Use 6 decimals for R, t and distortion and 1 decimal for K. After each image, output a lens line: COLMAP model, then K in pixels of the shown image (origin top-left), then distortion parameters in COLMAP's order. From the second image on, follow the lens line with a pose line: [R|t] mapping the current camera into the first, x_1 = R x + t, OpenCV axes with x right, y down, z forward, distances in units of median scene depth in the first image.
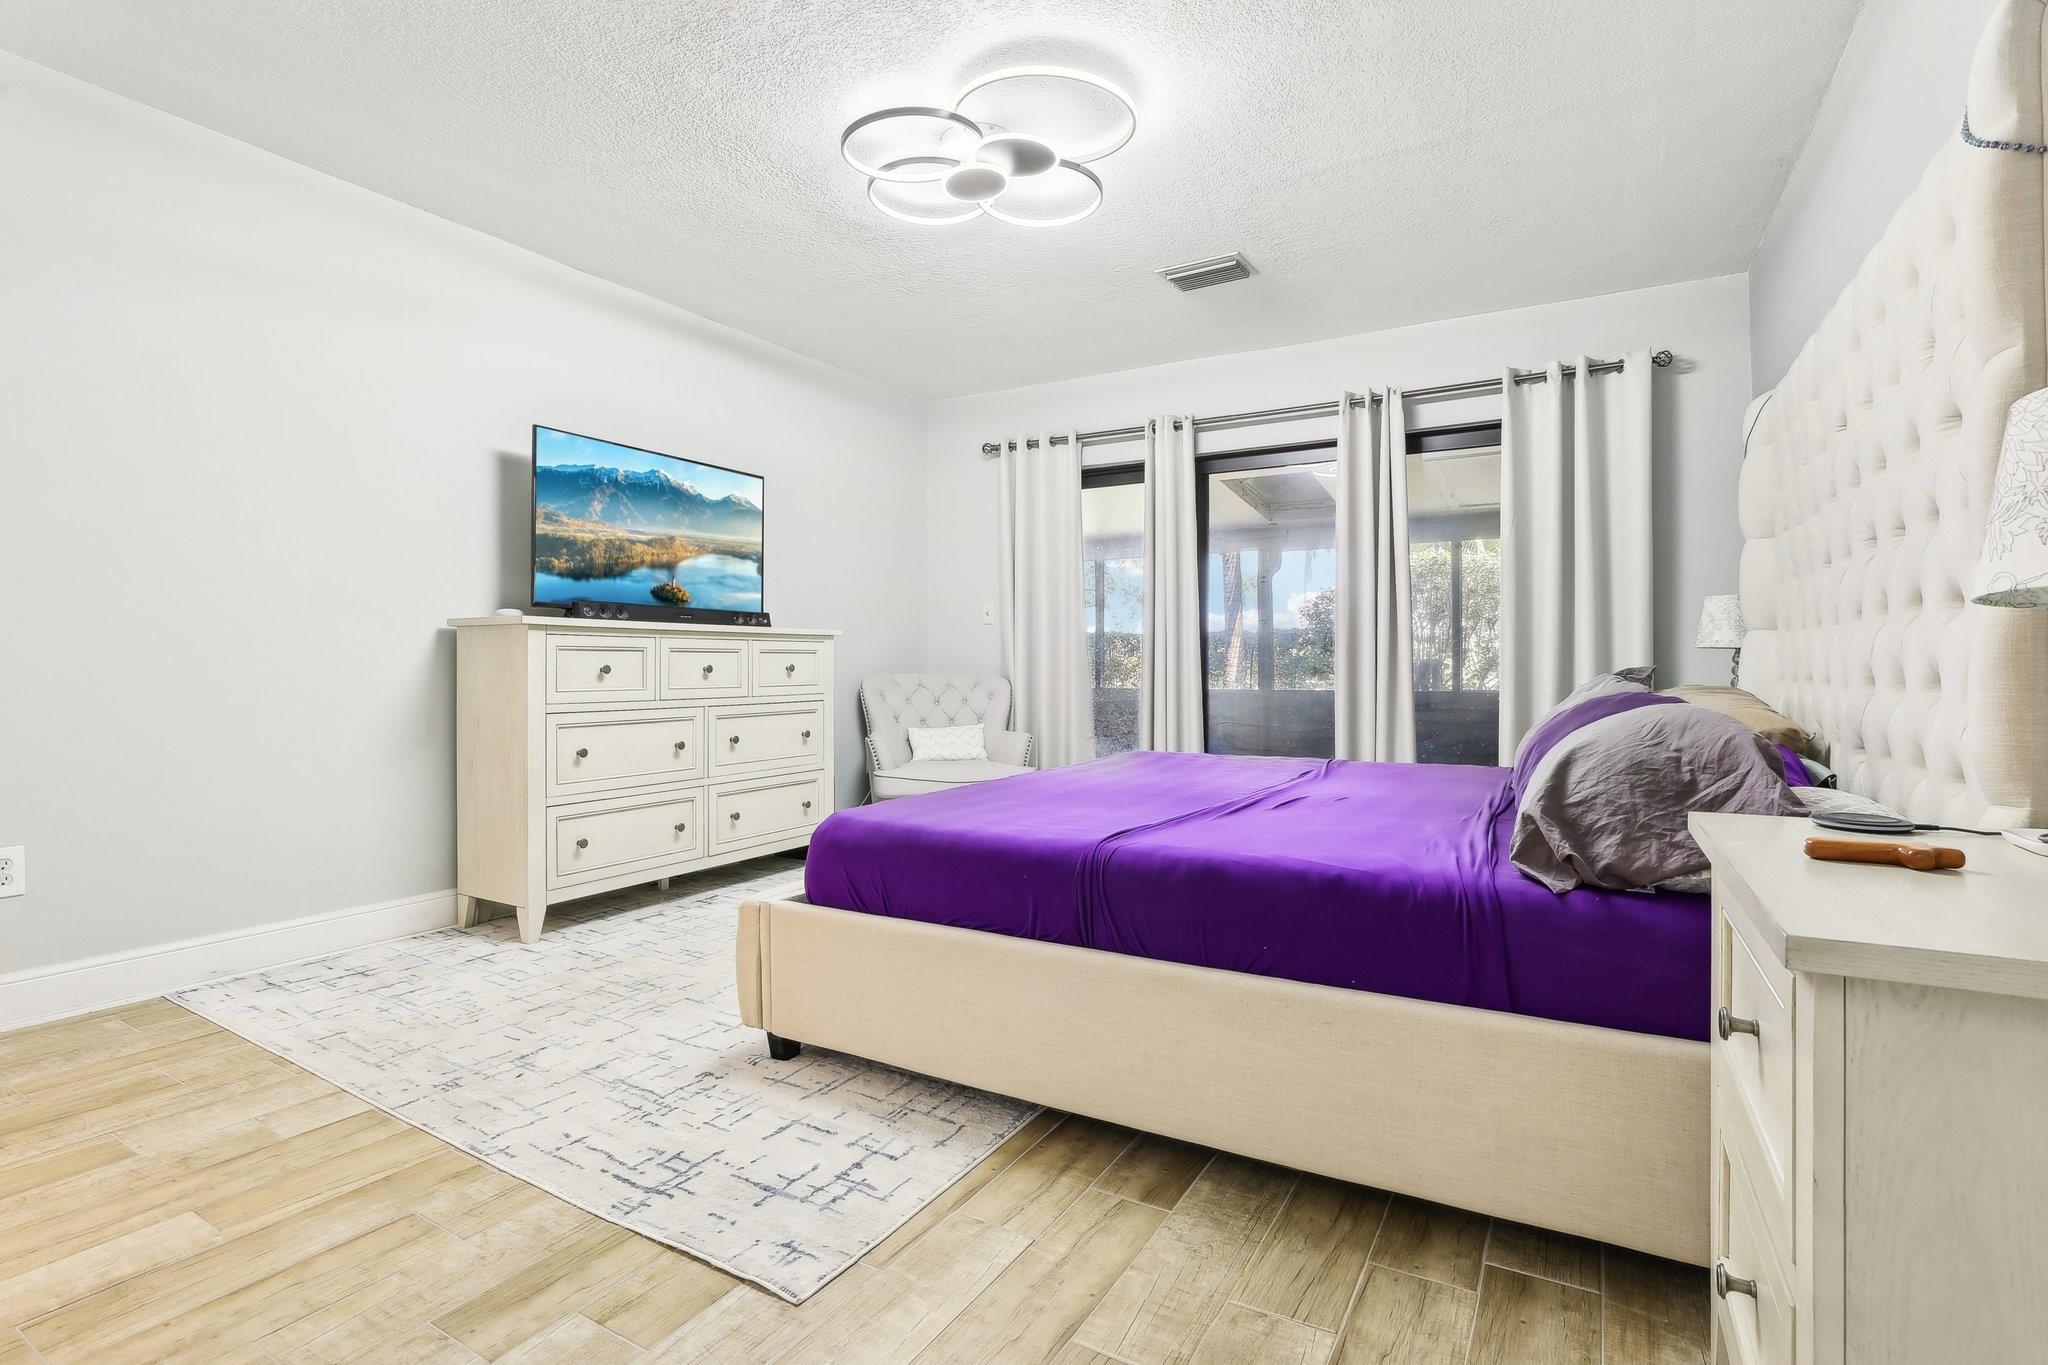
lens RADIAL K [[966.7, 0, 1036.6], [0, 966.7, 672.4], [0, 0, 1]] dist [-0.037772, 0.006139]
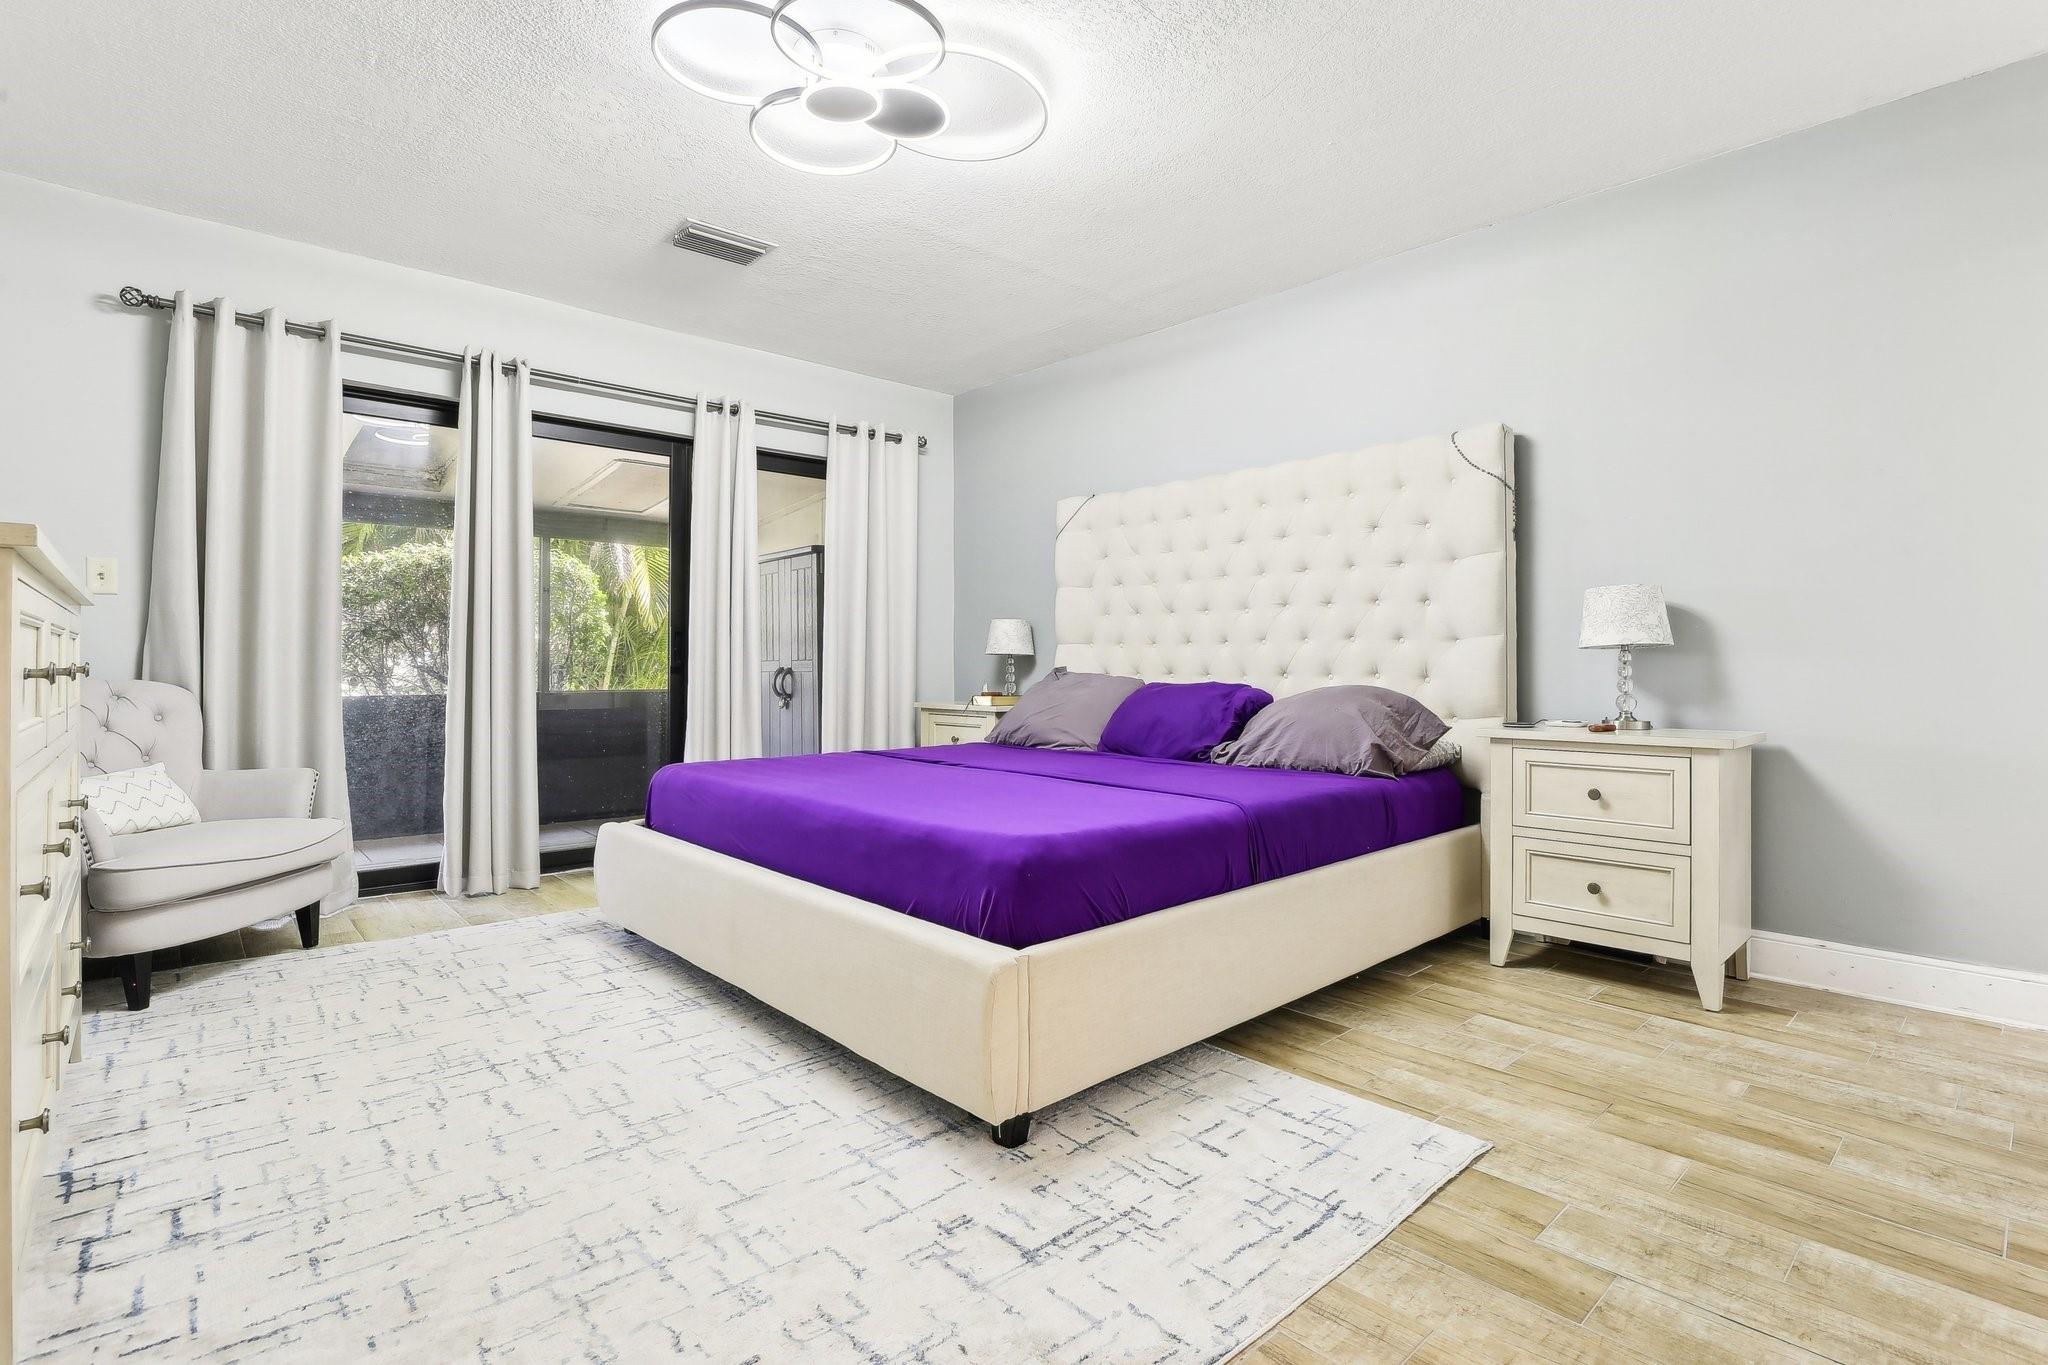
lens RADIAL K [[966.7, 0, 1039.9], [0, 966.7, 667.8], [0, 0, 1]] dist [-0.037772, 0.006139]
pose [[0.297749, 0.001632, 0.954643, -1.317120], [0.006344, 0.999973, -0.003688, -0.000551], [-0.954623, 0.007155, 0.297730, 0.927568]]
